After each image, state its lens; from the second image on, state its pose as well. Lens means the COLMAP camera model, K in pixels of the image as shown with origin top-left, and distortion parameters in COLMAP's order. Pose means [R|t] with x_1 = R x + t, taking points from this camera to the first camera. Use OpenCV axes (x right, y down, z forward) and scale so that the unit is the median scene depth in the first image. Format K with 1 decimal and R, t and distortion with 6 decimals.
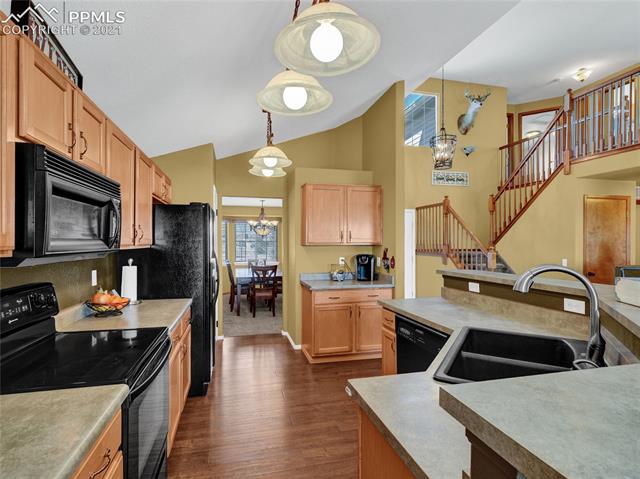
lens RADIAL K [[328.2, 0, 313.8], [0, 328.2, 247.9], [0, 0, 1]] dist [-0.000347, 0.000261]
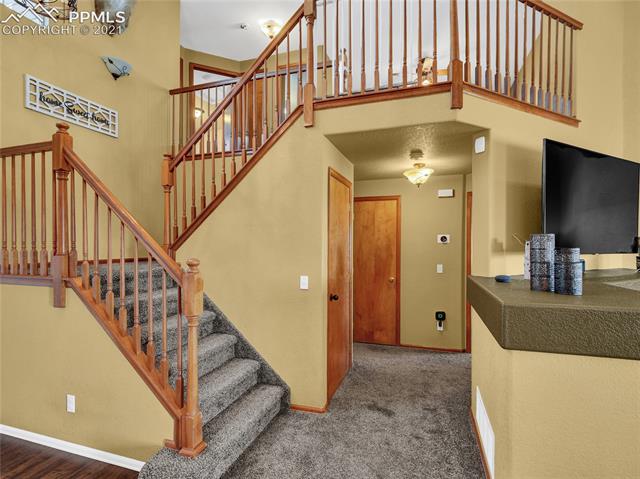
lens RADIAL K [[328.2, 0, 313.8], [0, 328.2, 247.9], [0, 0, 1]] dist [-0.000347, 0.000261]
pose [[0.540180, -0.003905, 0.841541, 0.238067], [0.011367, 0.999932, -0.002656, -0.011567], [-0.841473, 0.011001, 0.540187, 0.543986]]
